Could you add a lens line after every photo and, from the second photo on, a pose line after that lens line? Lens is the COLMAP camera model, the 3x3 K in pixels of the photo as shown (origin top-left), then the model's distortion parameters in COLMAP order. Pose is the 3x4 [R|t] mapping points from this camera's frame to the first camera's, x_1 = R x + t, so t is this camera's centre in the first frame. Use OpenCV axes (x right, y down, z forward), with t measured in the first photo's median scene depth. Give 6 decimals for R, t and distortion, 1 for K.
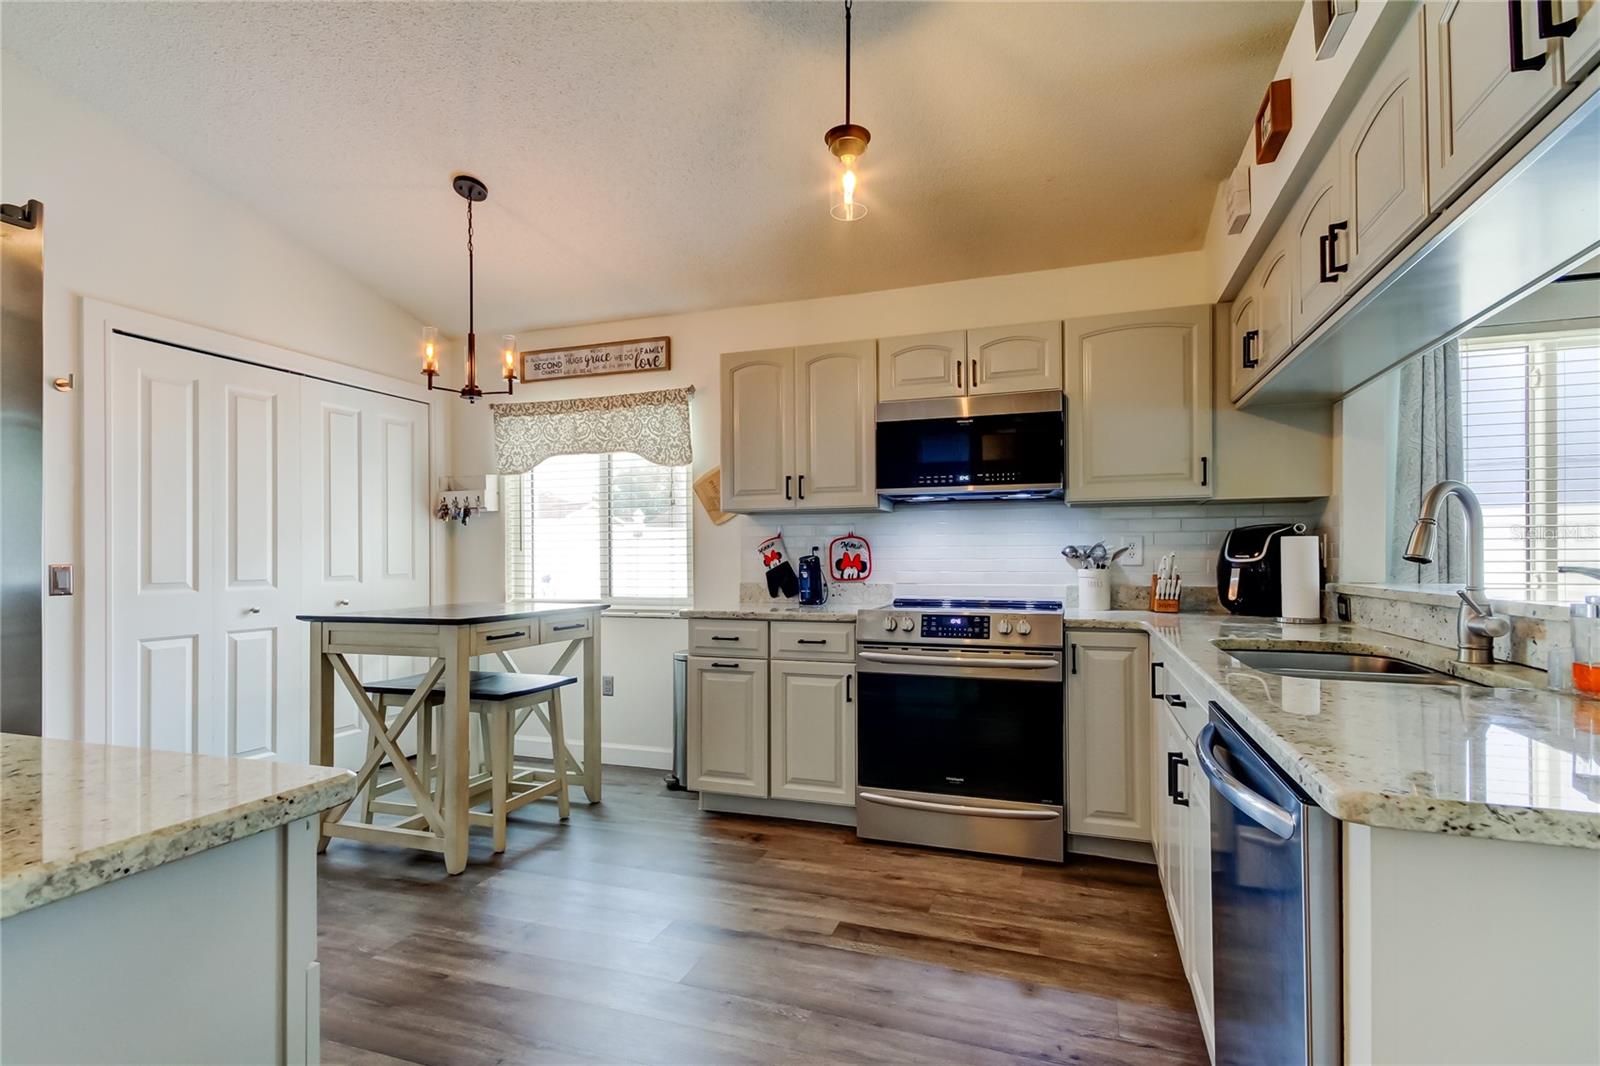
lens RADIAL K [[756.4, 0, 822.2], [0, 756.4, 556.2], [0, 0, 1]] dist [0.023496, -0.006131]
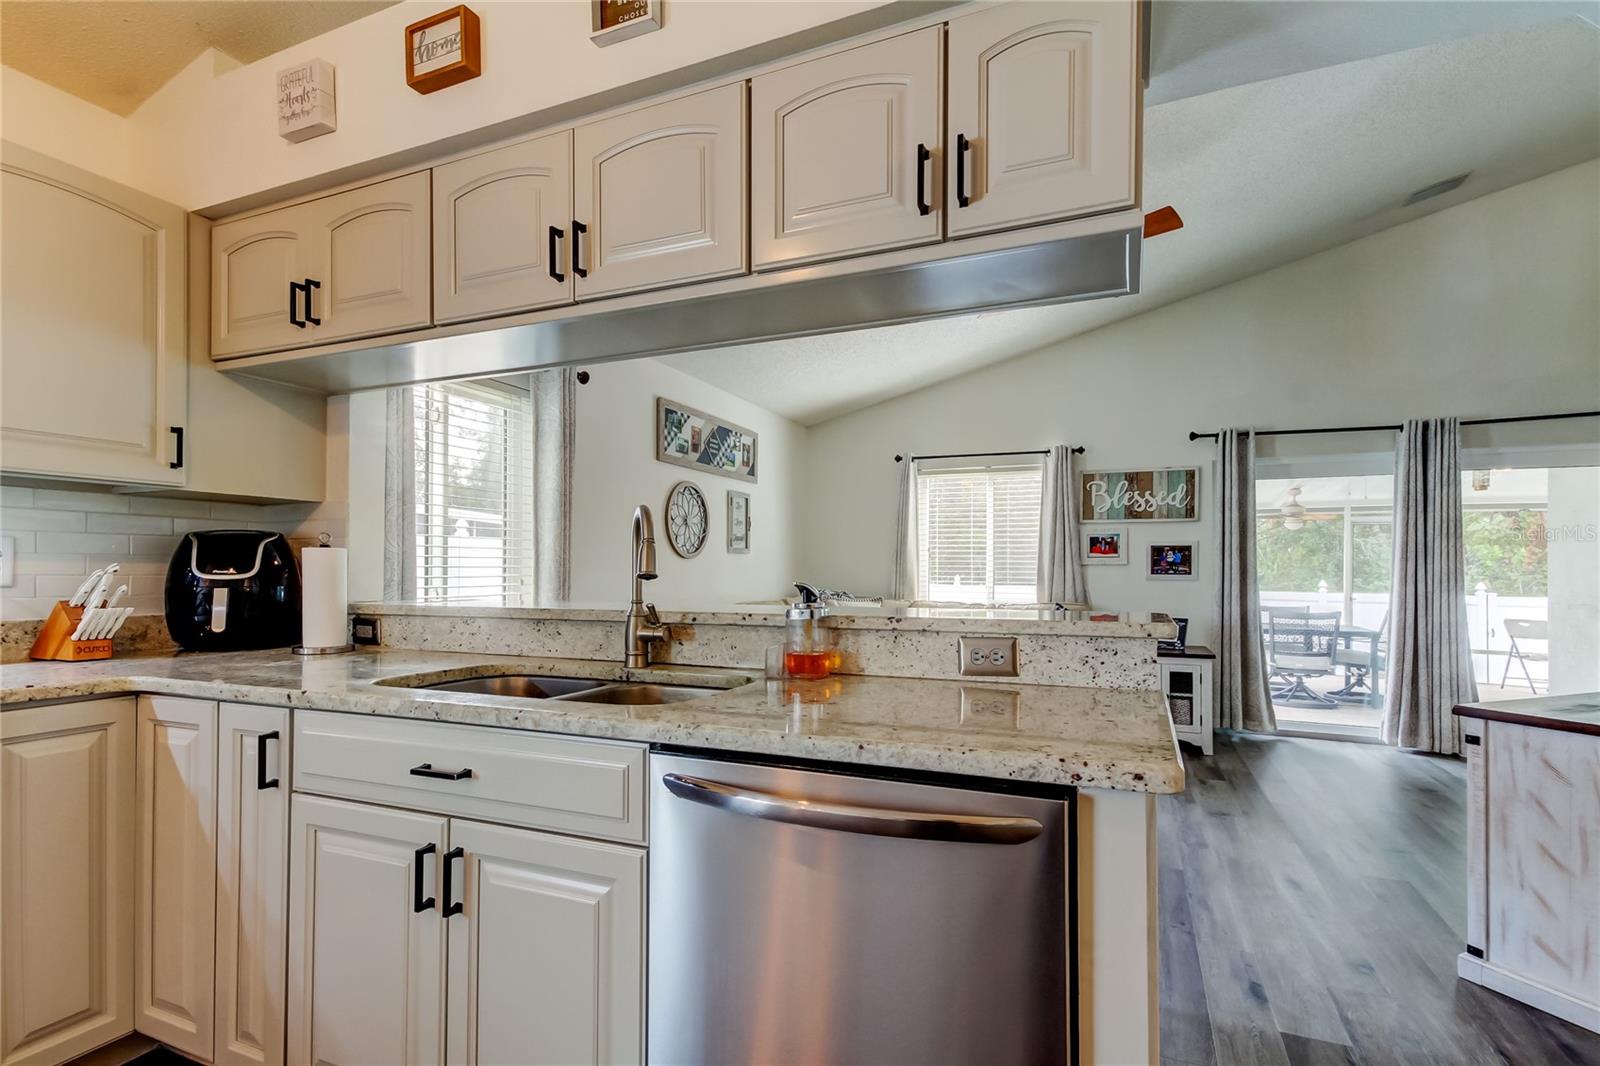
lens RADIAL K [[756.4, 0, 814.1], [0, 756.4, 565.7], [0, 0, 1]] dist [0.023496, -0.006131]
pose [[0.060205, 0.010660, 0.998129, -0.143782], [-0.007374, 0.999920, -0.010234, -0.001880], [-0.998159, -0.006744, 0.060279, 0.346521]]
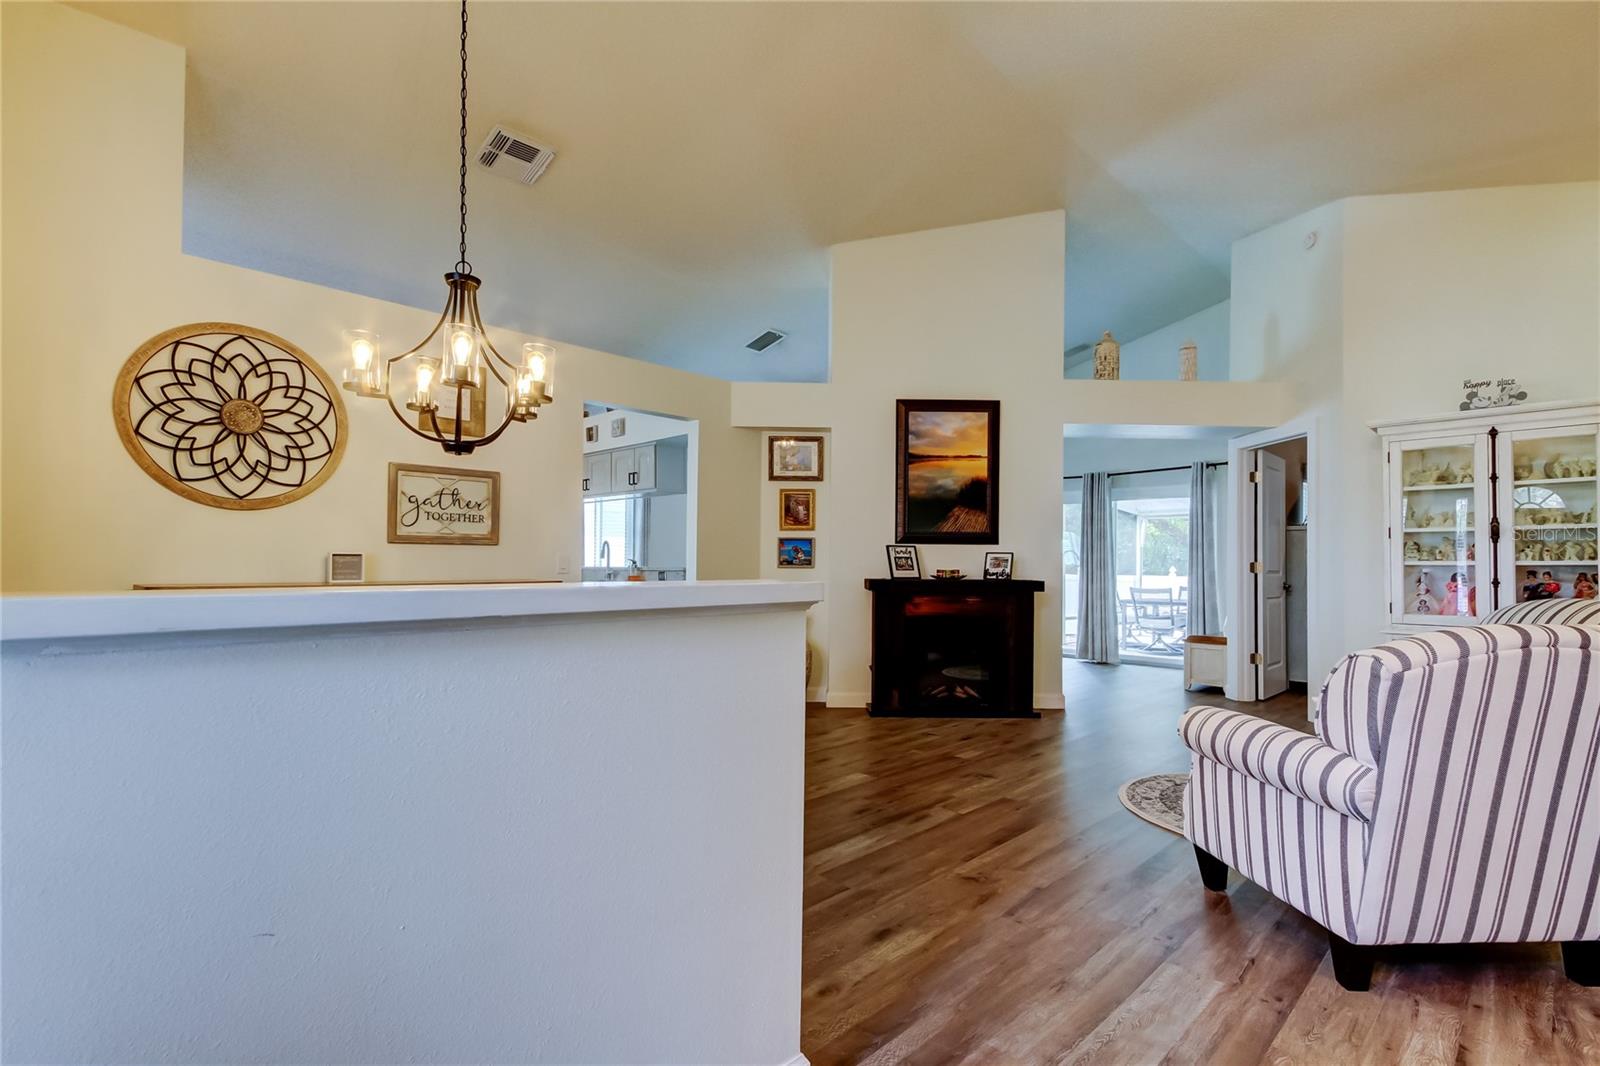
lens RADIAL K [[756.4, 0, 796.4], [0, 756.4, 550.4], [0, 0, 1]] dist [0.023496, -0.006131]
pose [[0.448664, 0.024573, 0.893363, -1.430891], [-0.010719, 0.999698, -0.022115, 0.025495], [-0.893636, 0.000346, 0.448792, -1.091028]]
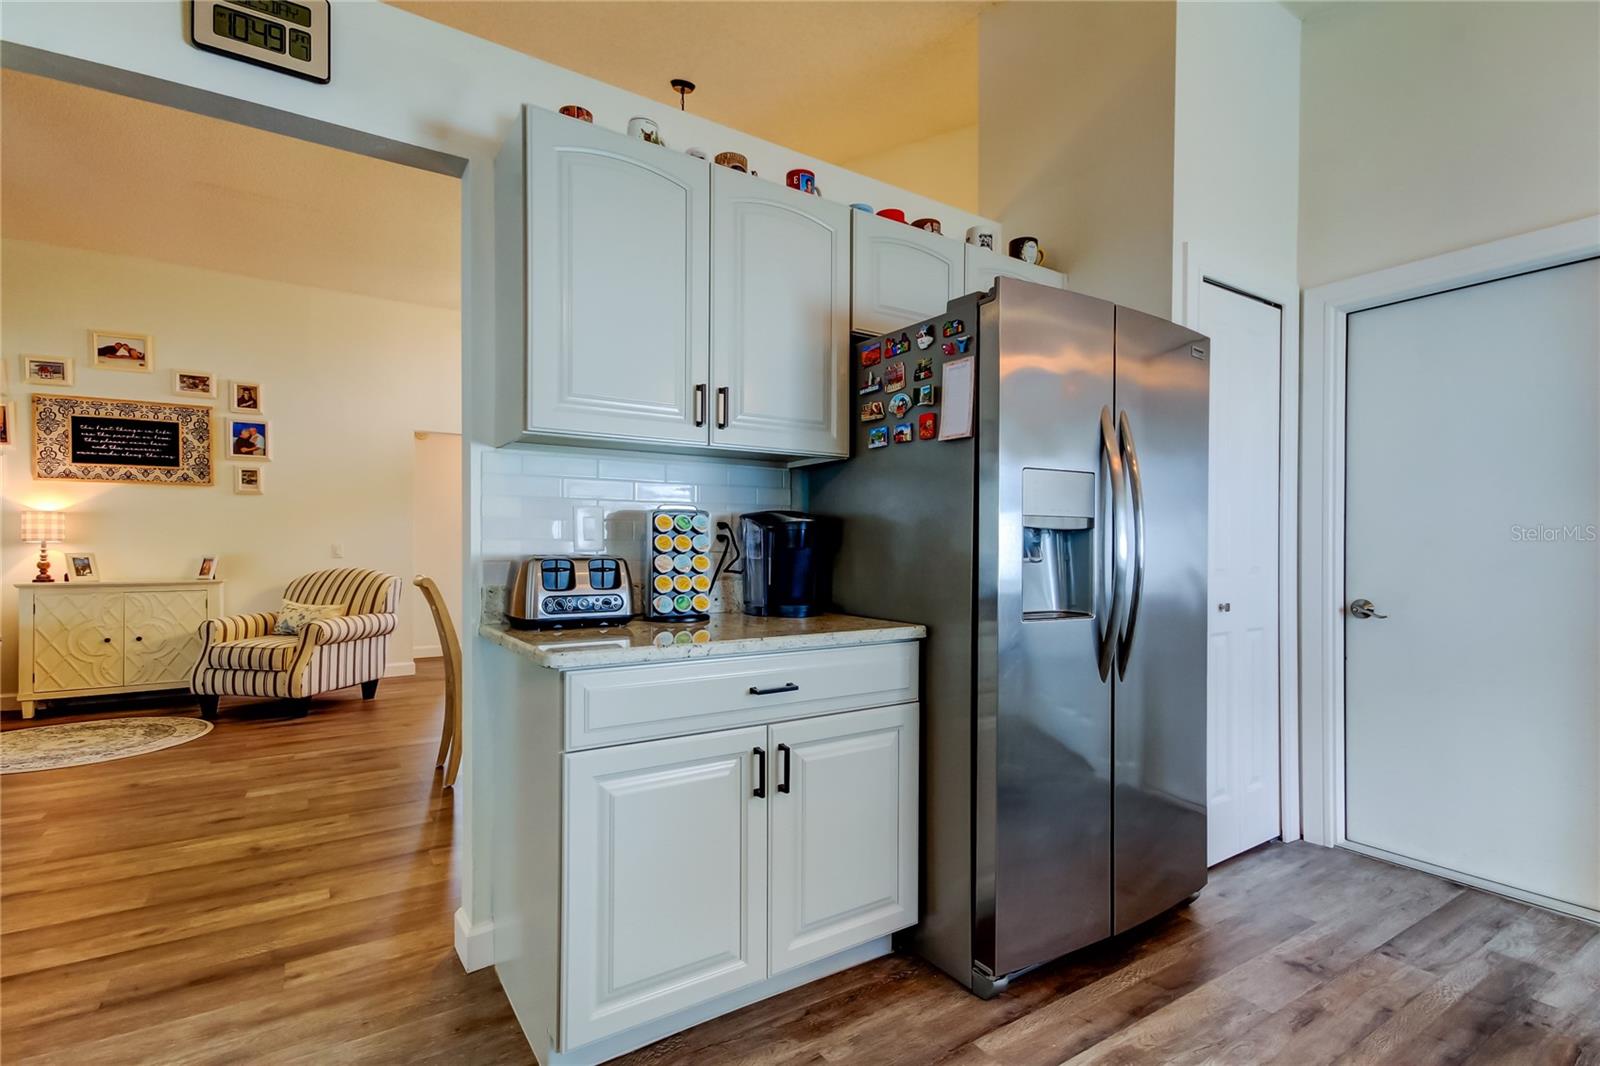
lens RADIAL K [[756.4, 0, 821.9], [0, 756.4, 547.3], [0, 0, 1]] dist [0.023496, -0.006131]
pose [[-0.601030, 0.000612, -0.799226, 0.108534], [-0.000610, 0.999999, 0.001225, 0.008295], [0.799226, 0.001224, -0.601029, 0.675253]]
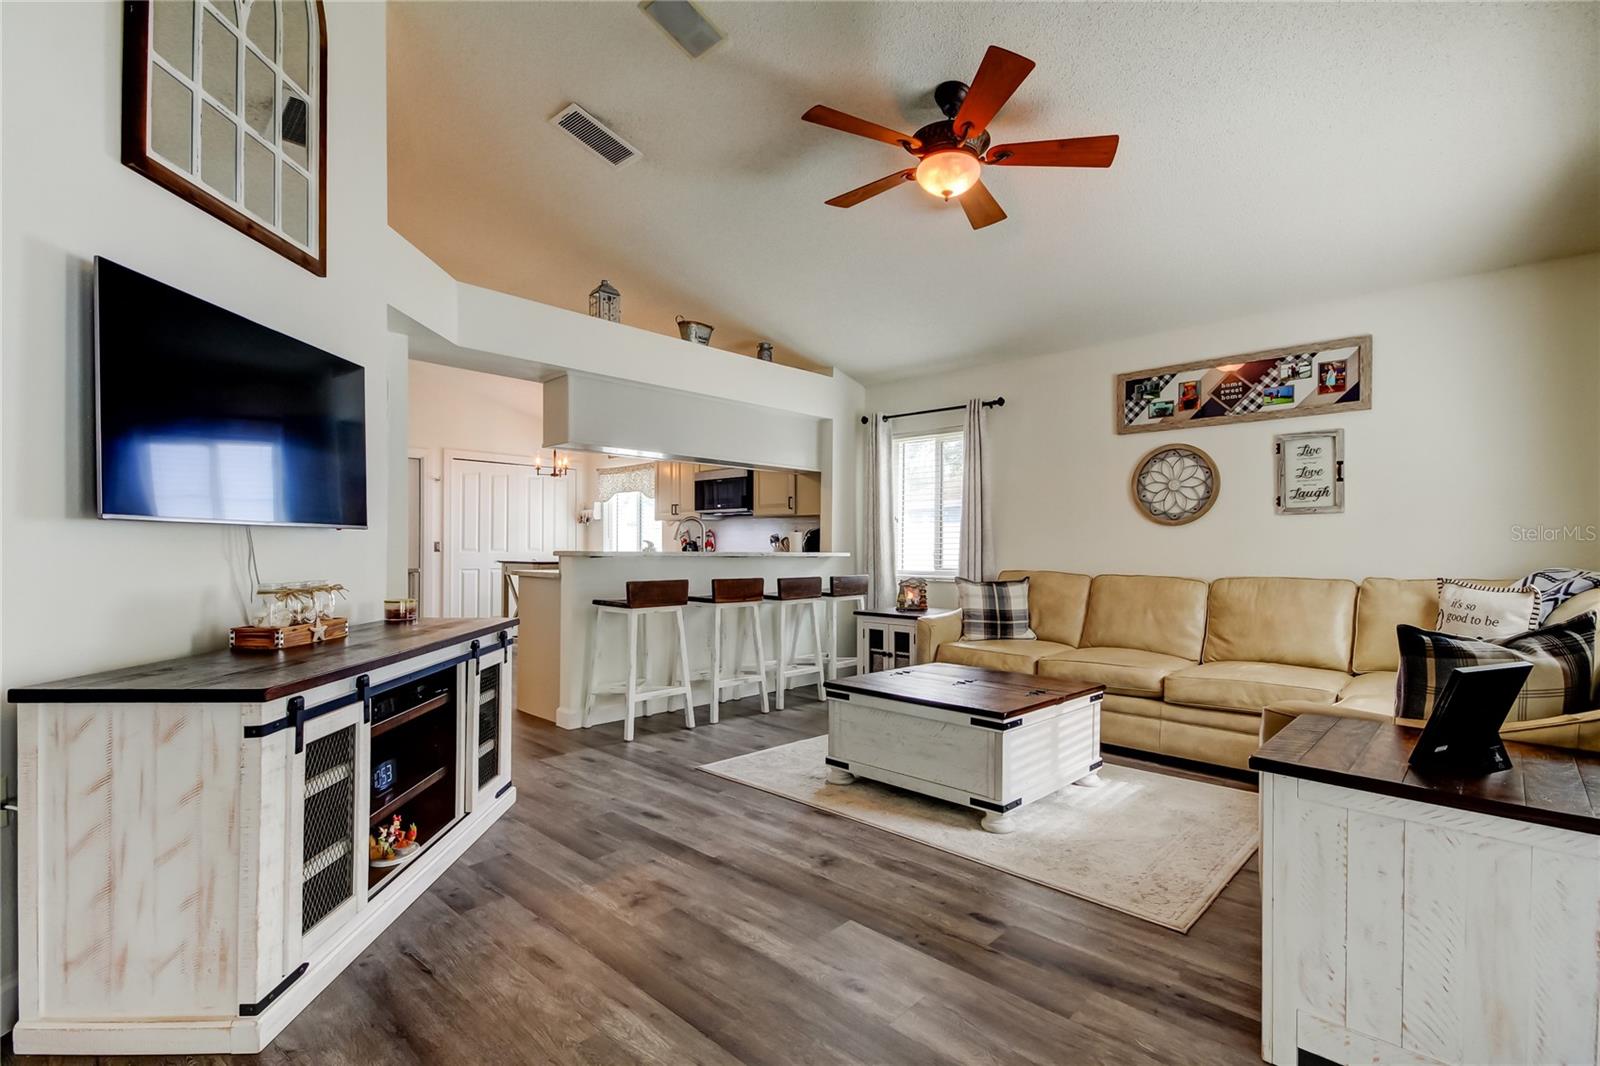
lens RADIAL K [[756.4, 0, 804.3], [0, 756.4, 545.0], [0, 0, 1]] dist [0.023496, -0.006131]
pose [[0.905816, 0.005663, -0.423634, 1.385809], [-0.005306, 0.999984, 0.002021, 0.010166], [0.423639, 0.000417, 0.905831, -0.967023]]
